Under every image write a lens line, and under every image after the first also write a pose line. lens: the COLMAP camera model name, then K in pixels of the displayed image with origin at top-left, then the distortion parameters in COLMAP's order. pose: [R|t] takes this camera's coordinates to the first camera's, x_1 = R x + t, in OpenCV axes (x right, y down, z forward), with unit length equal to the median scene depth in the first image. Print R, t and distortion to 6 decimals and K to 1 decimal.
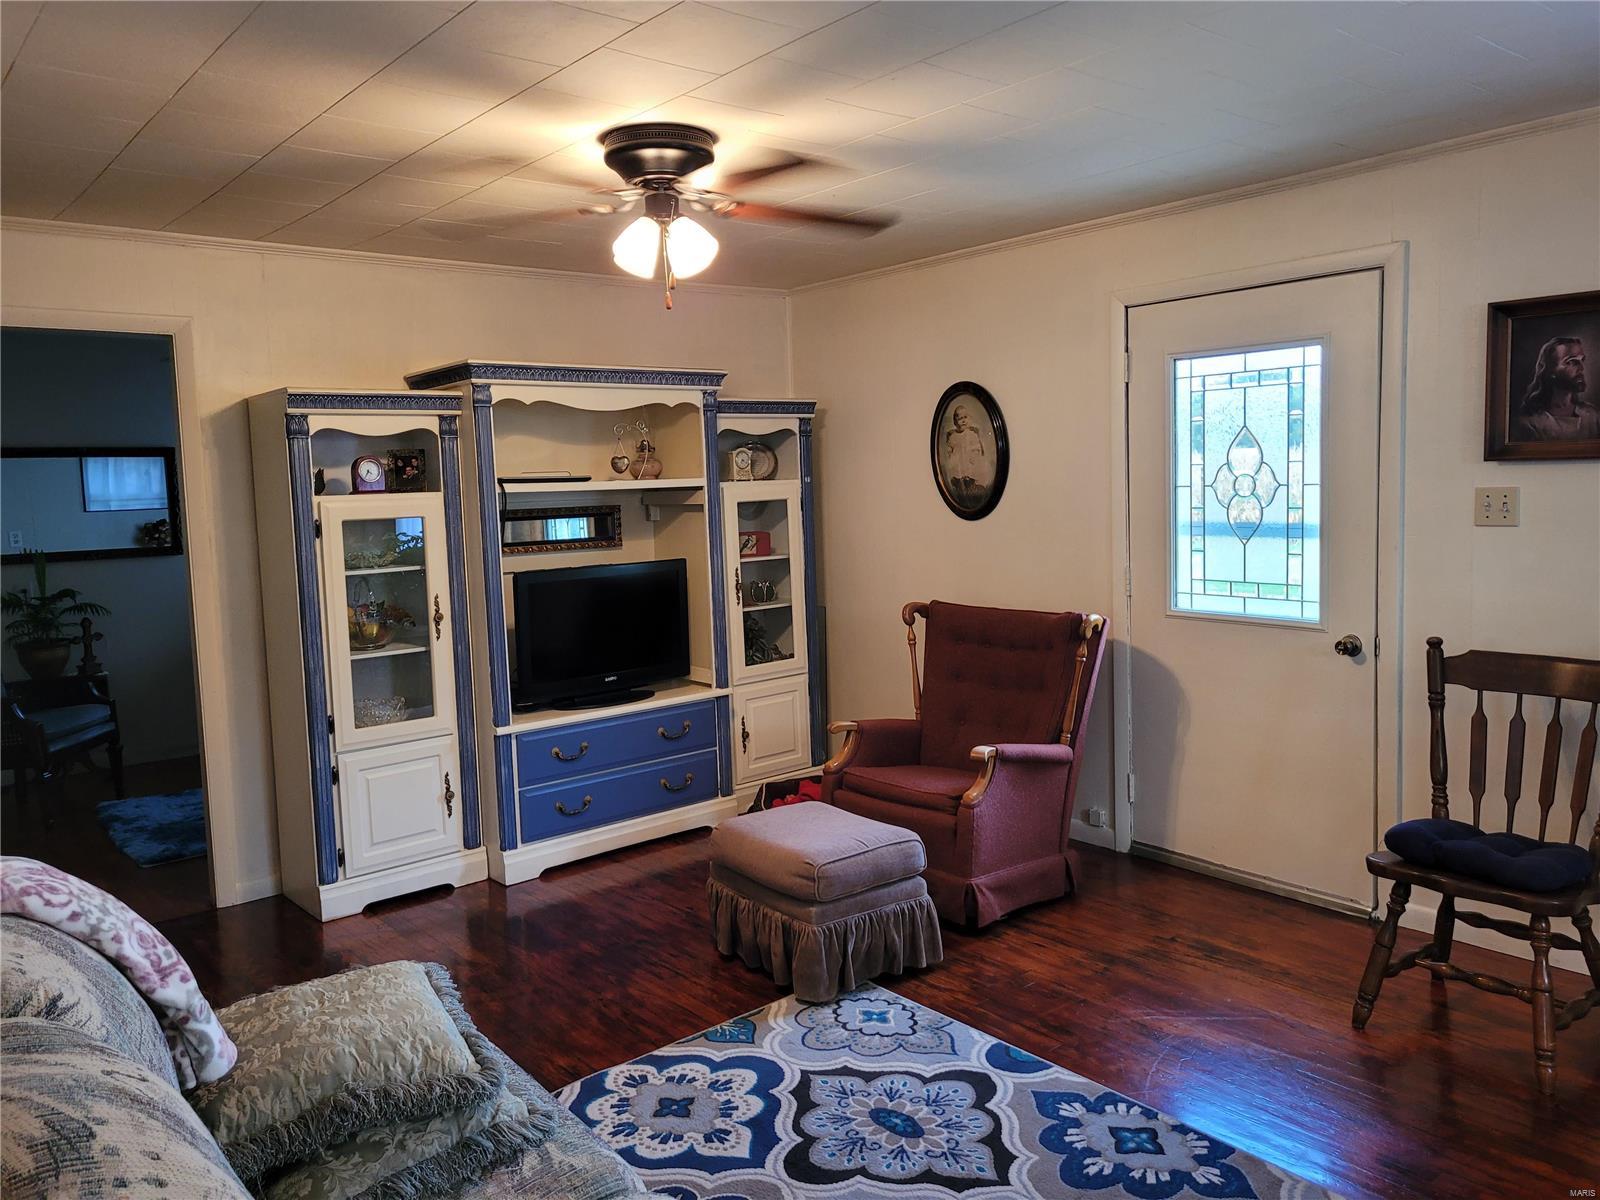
lens RADIAL K [[1198.2, 0, 792.9], [0, 1198.2, 579.1], [0, 0, 1]] dist [0.060472, -0.062774]
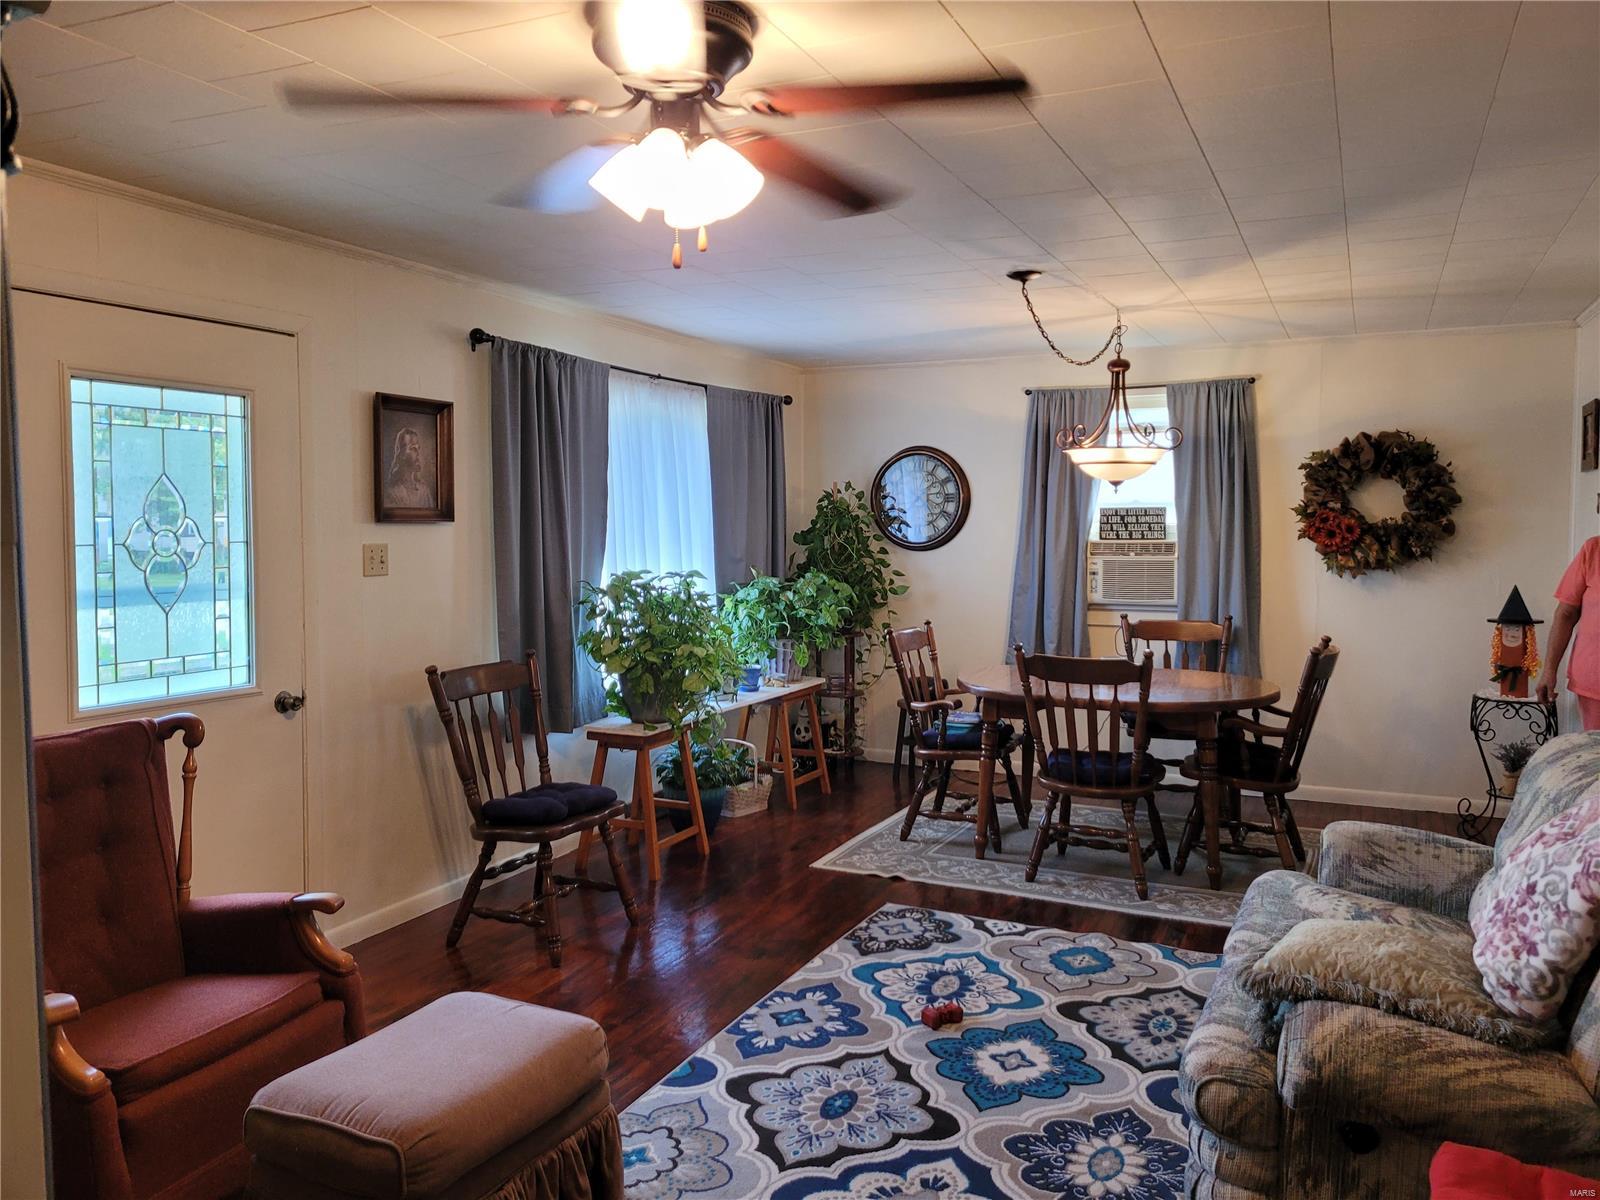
lens RADIAL K [[1190.6, 0, 822.0], [0, 1190.6, 586.5], [0, 0, 1]] dist [0.040059, -0.005764]
pose [[-0.435724, -0.024568, 0.899745, -0.707679], [0.088731, 0.993586, 0.070100, -0.079458], [-0.895696, 0.110380, -0.430749, 1.150440]]
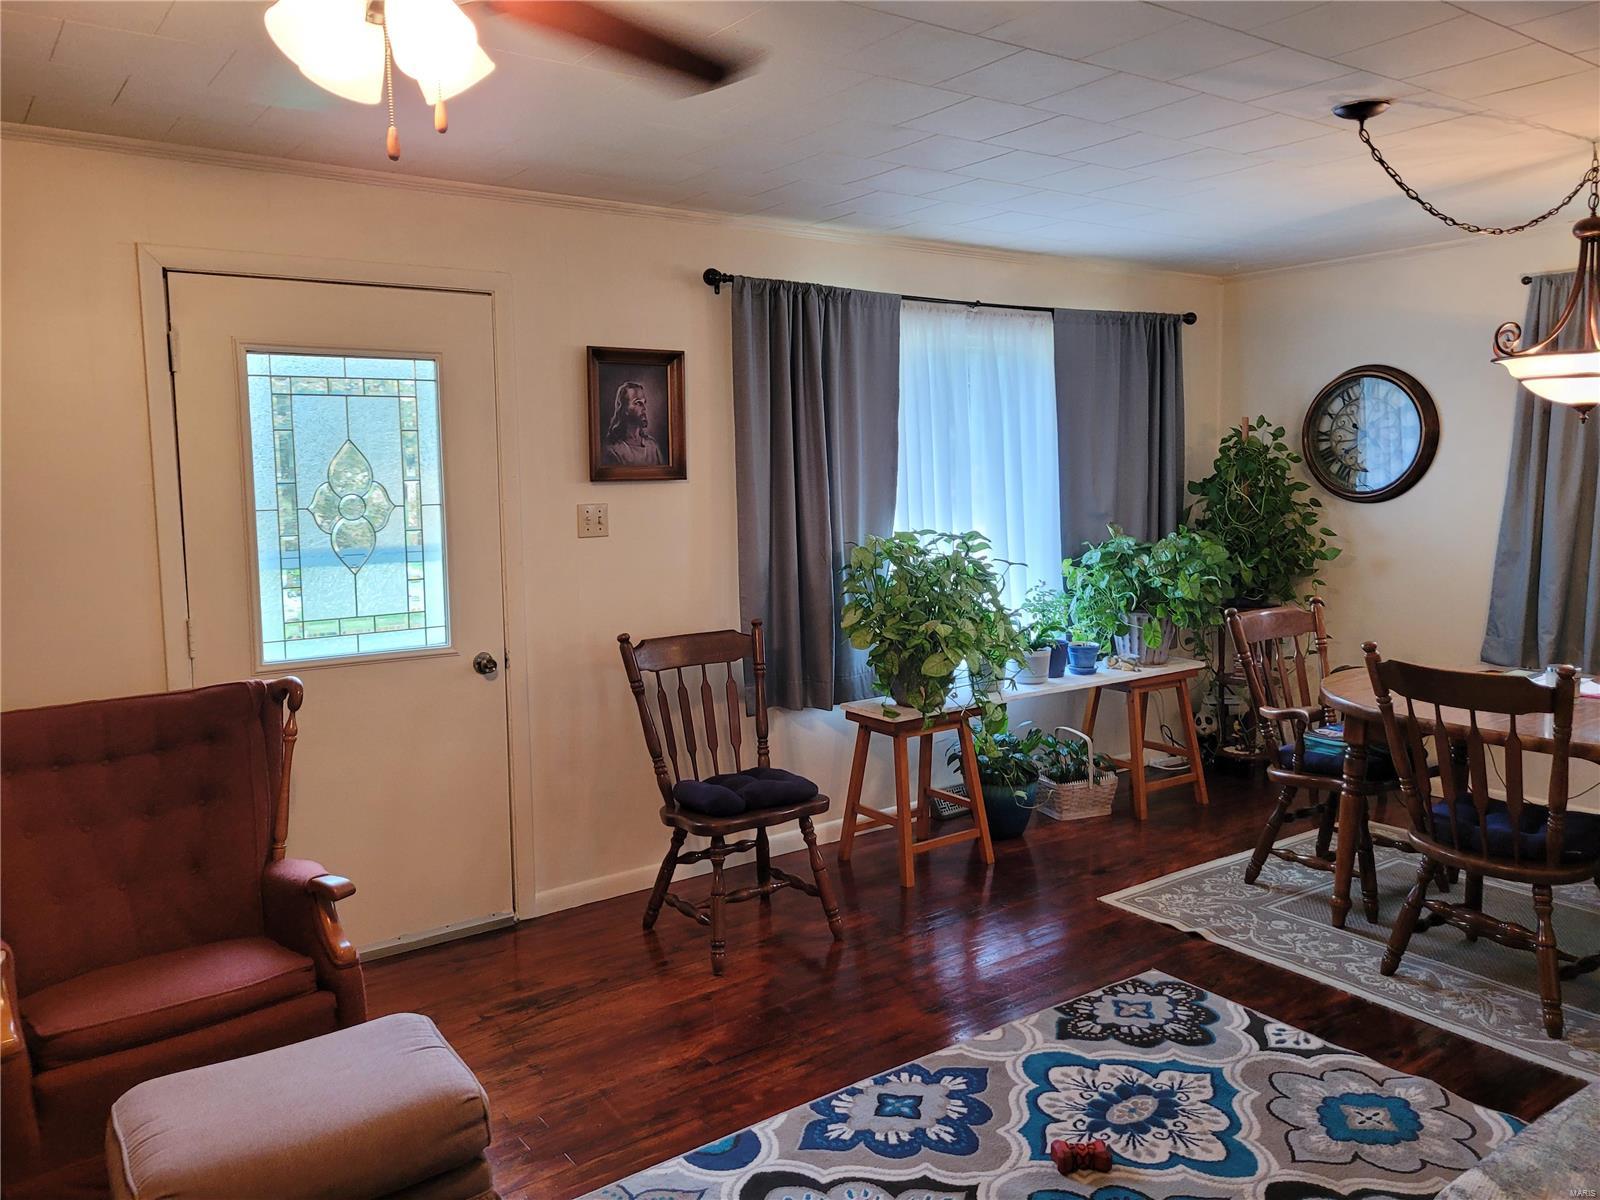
lens RADIAL K [[1198.2, 0, 792.9], [0, 1198.2, 579.1], [0, 0, 1]] dist [0.060472, -0.062774]
pose [[0.067513, -0.068532, 0.995362, -0.581821], [0.101600, 0.992924, 0.061472, -0.056698], [-0.992532, 0.096978, 0.073999, 0.748738]]
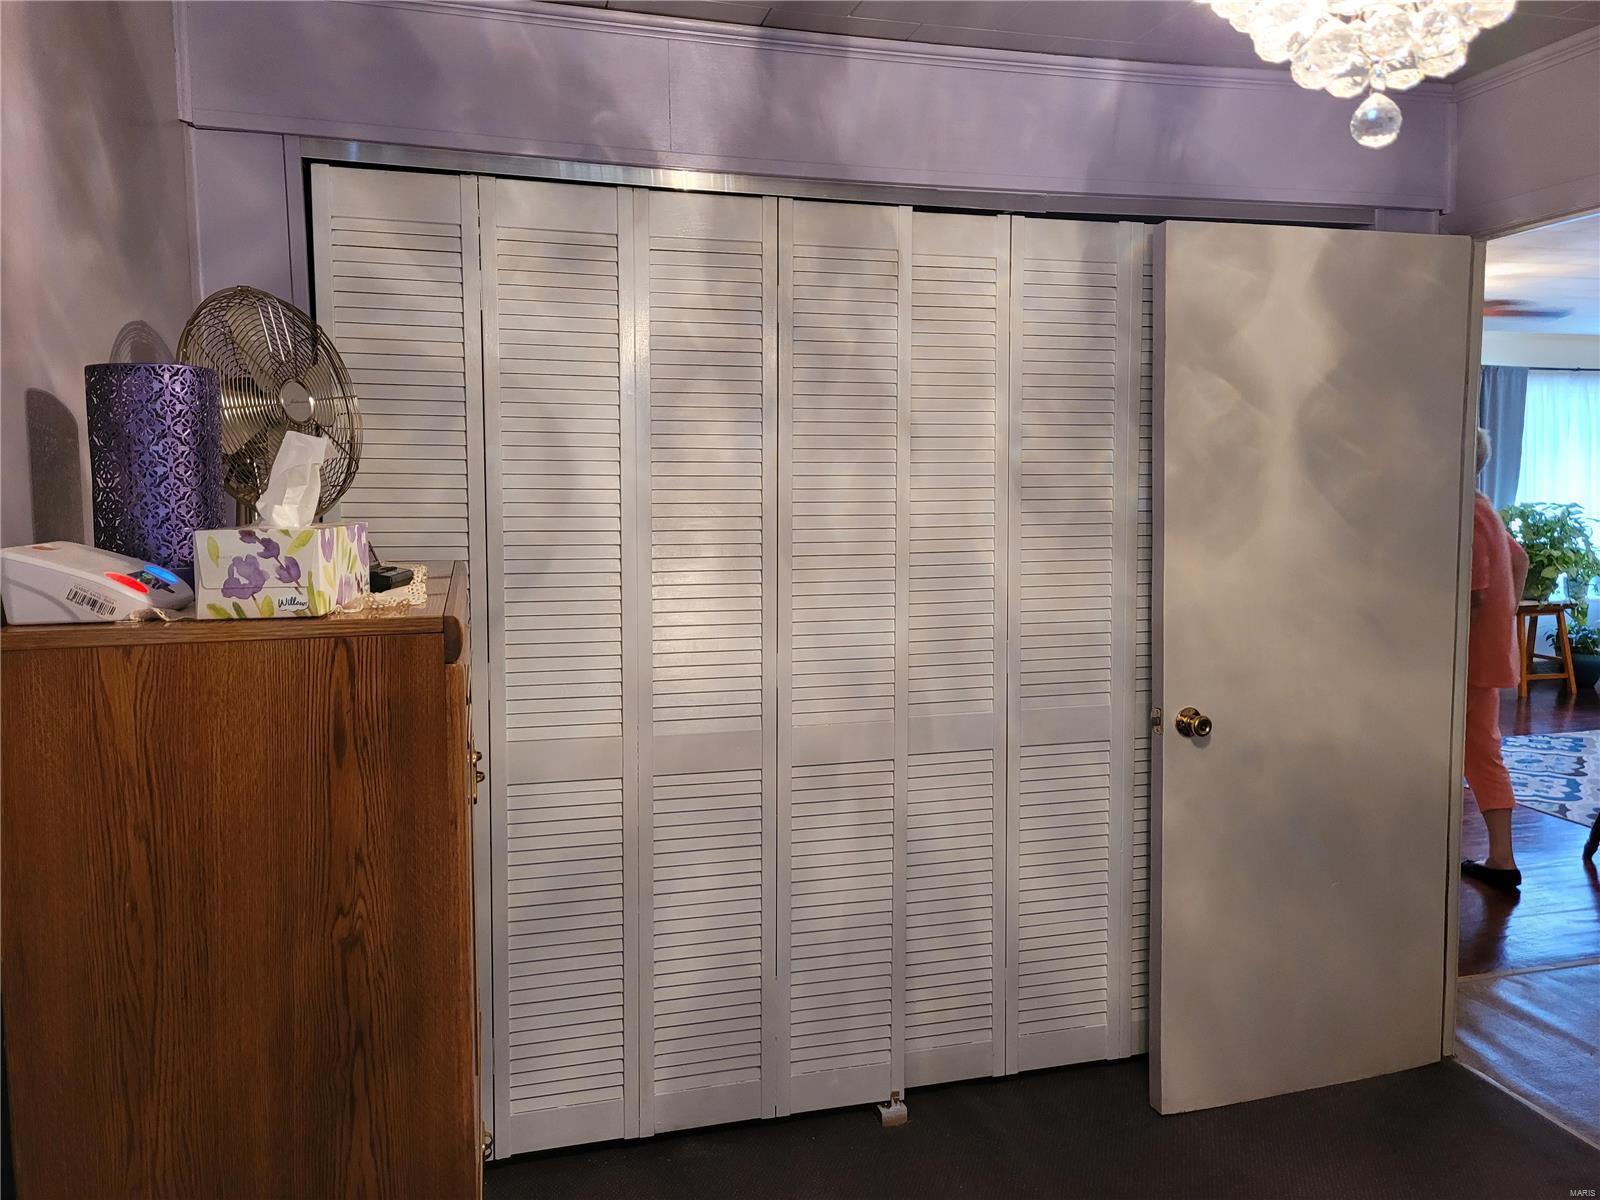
lens RADIAL K [[1198.2, 0, 792.9], [0, 1198.2, 579.1], [0, 0, 1]] dist [0.060472, -0.062774]
pose [[0.422293, -0.053262, 0.904893, -1.998553], [0.067737, 0.997335, 0.027092, -0.027522], [-0.903925, 0.049854, 0.424775, 1.013196]]
